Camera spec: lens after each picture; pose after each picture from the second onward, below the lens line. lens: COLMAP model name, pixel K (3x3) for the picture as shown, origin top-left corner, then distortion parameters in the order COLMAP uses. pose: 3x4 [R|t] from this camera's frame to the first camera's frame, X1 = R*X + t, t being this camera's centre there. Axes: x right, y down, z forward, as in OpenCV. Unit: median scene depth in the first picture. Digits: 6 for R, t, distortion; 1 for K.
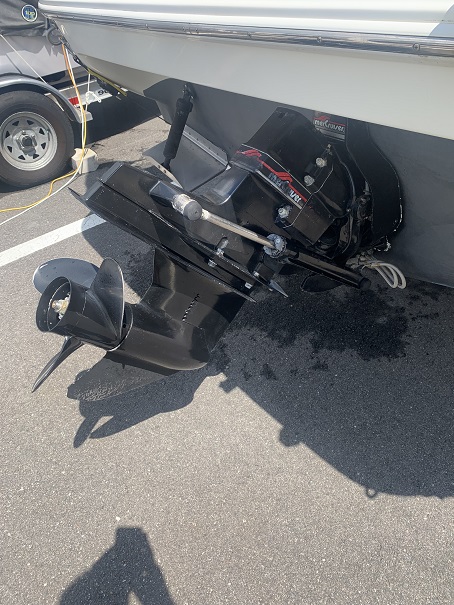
lens RADIAL K [[457.9, 0, 223.6], [0, 457.9, 305.0], [0, 0, 1]] dist [0.003714, -0.030106]
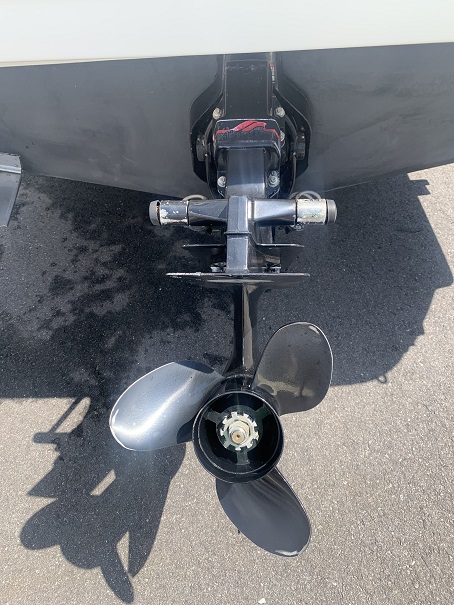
lens RADIAL K [[457.9, 0, 229.0], [0, 457.9, 302.8], [0, 0, 1]] dist [0.003714, -0.030106]
pose [[0.601821, -0.545877, 0.582949, -0.367551], [0.479336, 0.830734, 0.283052, -0.197824], [-0.638787, 0.109082, 0.761612, 0.282644]]
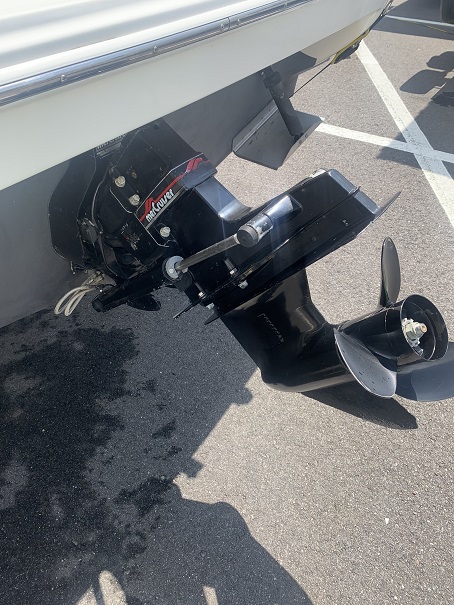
lens RADIAL K [[457.9, 0, 222.6], [0, 457.9, 299.0], [0, 0, 1]] dist [0.003714, -0.030106]
pose [[-0.321092, -0.529701, 0.785059, -0.507468], [0.623617, 0.505607, 0.596208, -0.448292], [-0.712743, 0.681013, 0.167984, 0.619195]]
